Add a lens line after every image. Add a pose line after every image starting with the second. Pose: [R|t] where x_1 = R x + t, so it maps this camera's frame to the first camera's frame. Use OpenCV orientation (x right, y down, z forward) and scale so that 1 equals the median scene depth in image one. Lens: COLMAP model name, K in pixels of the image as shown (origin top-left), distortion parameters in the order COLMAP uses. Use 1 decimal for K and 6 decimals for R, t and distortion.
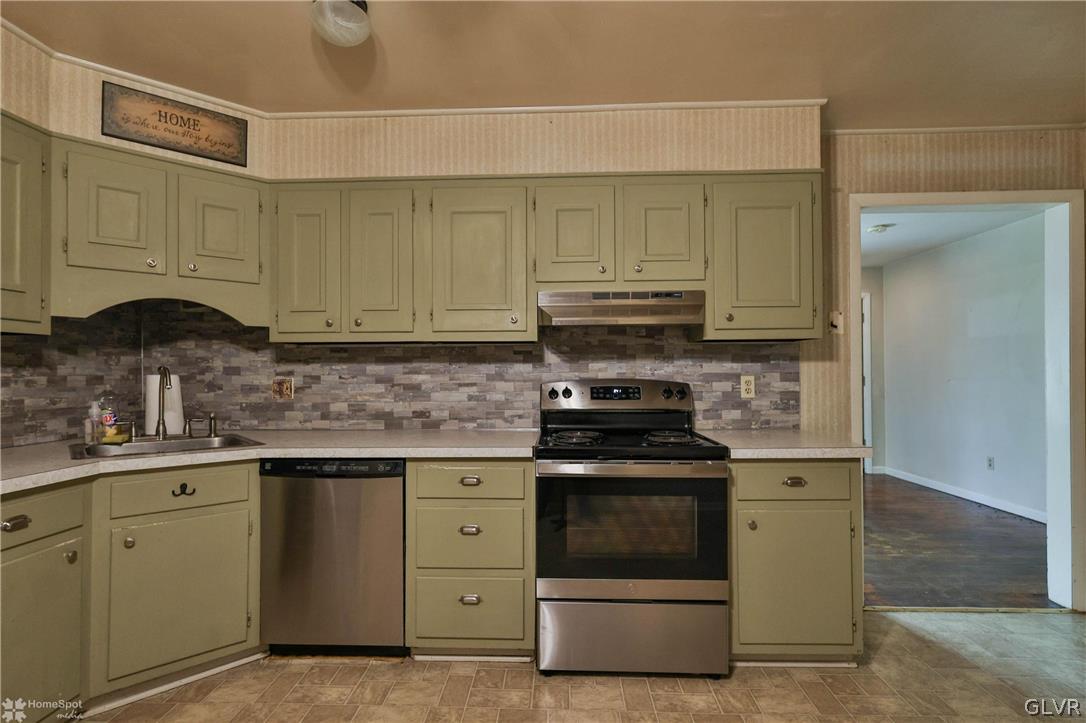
lens RADIAL K [[535.5, 0, 537.6], [0, 535.5, 368.9], [0, 0, 1]] dist [-0.003253, 0.002511]
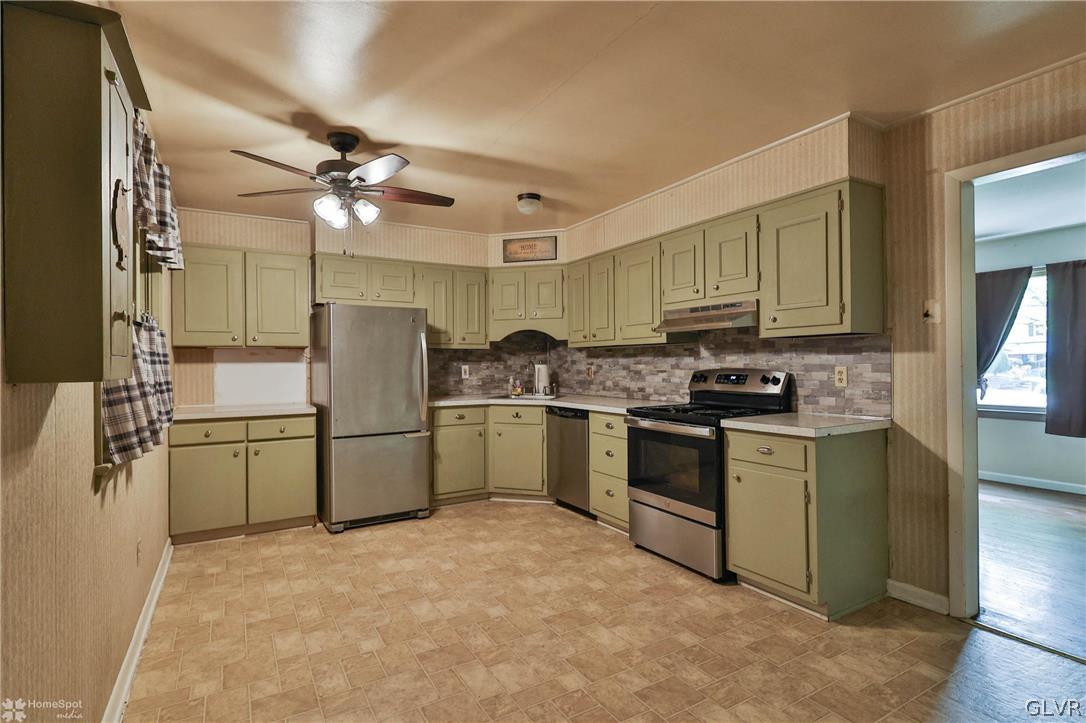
lens RADIAL K [[535.5, 0, 535.1], [0, 535.5, 363.8], [0, 0, 1]] dist [-0.003253, 0.002511]
pose [[0.527736, 0.001123, -0.849408, 1.053651], [0.012234, 0.999885, 0.008923, -0.010714], [0.849320, -0.015100, 0.527662, -0.111057]]
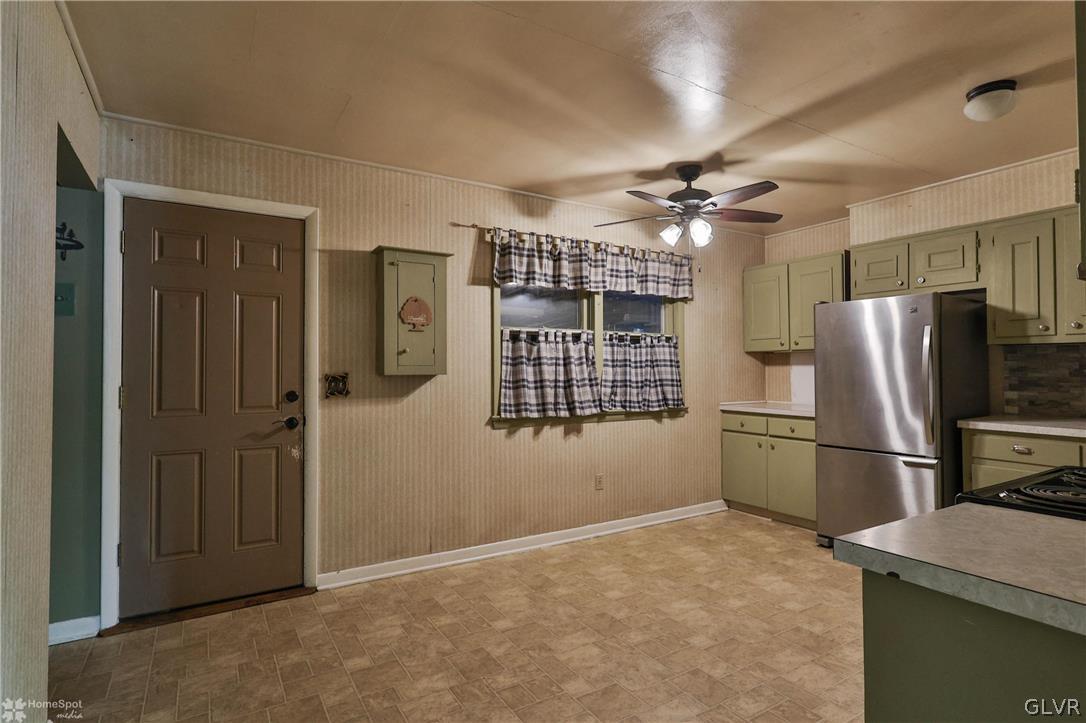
lens RADIAL K [[535.5, 0, 535.3], [0, 535.5, 358.9], [0, 0, 1]] dist [-0.003253, 0.002511]
pose [[-0.828582, -0.002921, -0.559860, 0.897044], [0.010771, 0.999718, -0.021157, -0.002903], [0.559764, -0.023561, -0.828317, 1.056378]]
